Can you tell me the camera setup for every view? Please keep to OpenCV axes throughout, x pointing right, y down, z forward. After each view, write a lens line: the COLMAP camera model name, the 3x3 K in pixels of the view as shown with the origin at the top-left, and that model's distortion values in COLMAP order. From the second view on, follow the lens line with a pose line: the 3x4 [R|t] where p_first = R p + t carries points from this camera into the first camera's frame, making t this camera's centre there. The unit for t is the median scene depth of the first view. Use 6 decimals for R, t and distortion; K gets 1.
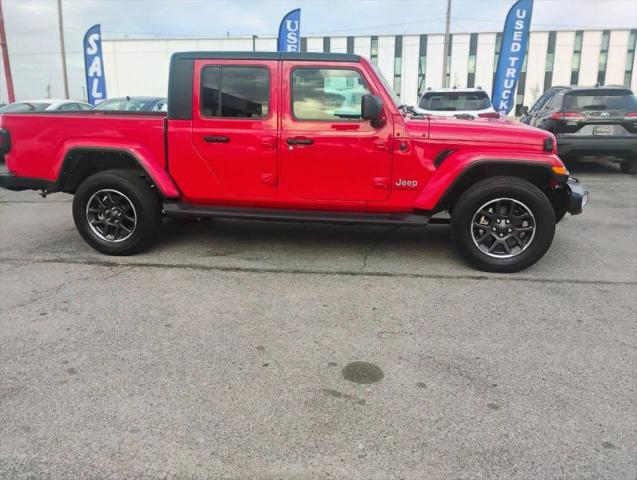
lens RADIAL K [[530.5, 0, 340.0], [0, 530.5, 239.5], [0, 0, 1]] dist [0.074827, -0.089215]
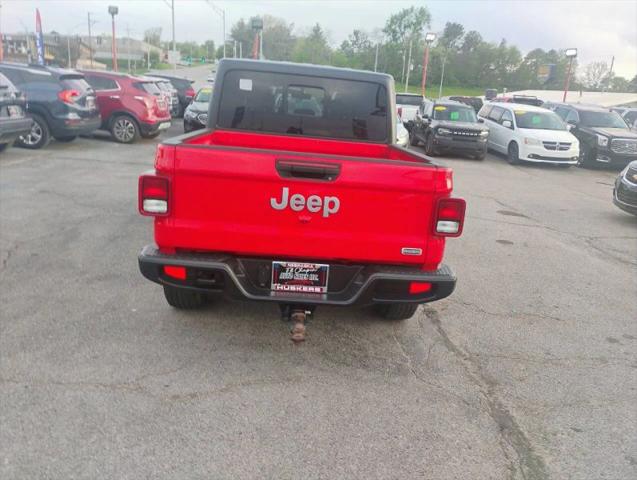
lens RADIAL K [[522.8, 0, 325.6], [0, 522.8, 240.4], [0, 0, 1]] dist [0.048862, -0.002737]
pose [[-0.221925, -0.268522, 0.937361, -0.568468], [0.165124, 0.937098, 0.307540, -0.175183], [-0.960980, 0.223032, -0.163626, 0.620070]]
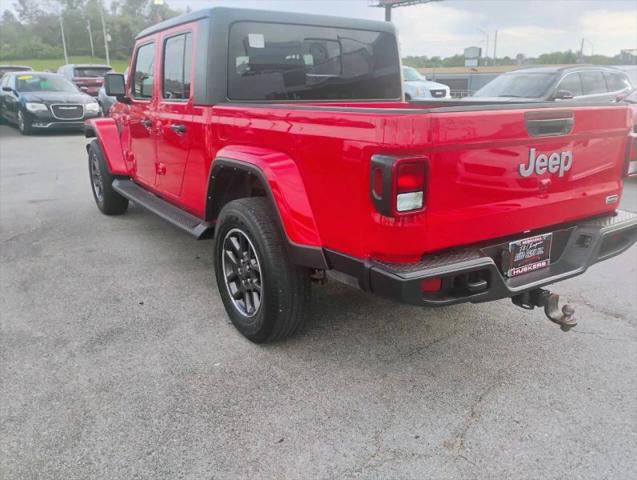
lens RADIAL K [[527.0, 0, 320.4], [0, 527.0, 239.5], [0, 0, 1]] dist [0.076255, -0.088107]
pose [[-0.684342, -0.204542, 0.699885, -0.410532], [0.182061, 0.881516, 0.435642, -0.200075], [-0.706066, 0.425550, -0.566019, 0.790407]]
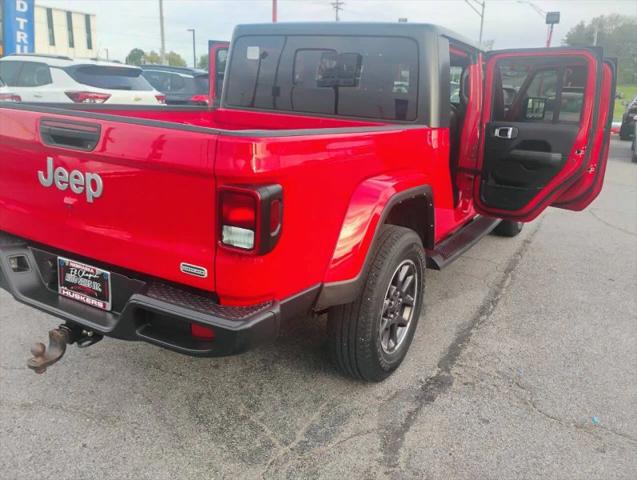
lens RADIAL K [[527.4, 0, 318.5], [0, 527.4, 240.0], [0, 0, 1]] dist [0.078534, -0.098246]
pose [[0.349166, -0.237777, 0.906391, -0.461786], [0.182685, 0.965984, 0.183035, -0.110875], [-0.919081, 0.101674, 0.380727, 0.427194]]
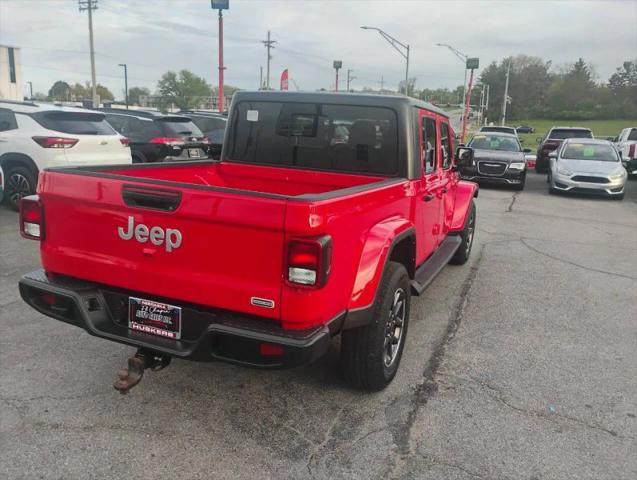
lens RADIAL K [[524.1, 0, 319.3], [0, 524.1, 241.9], [0, 0, 1]] dist [0.071326, -0.091503]
pose [[0.228649, -0.195901, 0.953594, -0.522899], [0.190834, 0.969559, 0.153423, -0.131604], [-0.954622, 0.146898, 0.259073, 0.447364]]
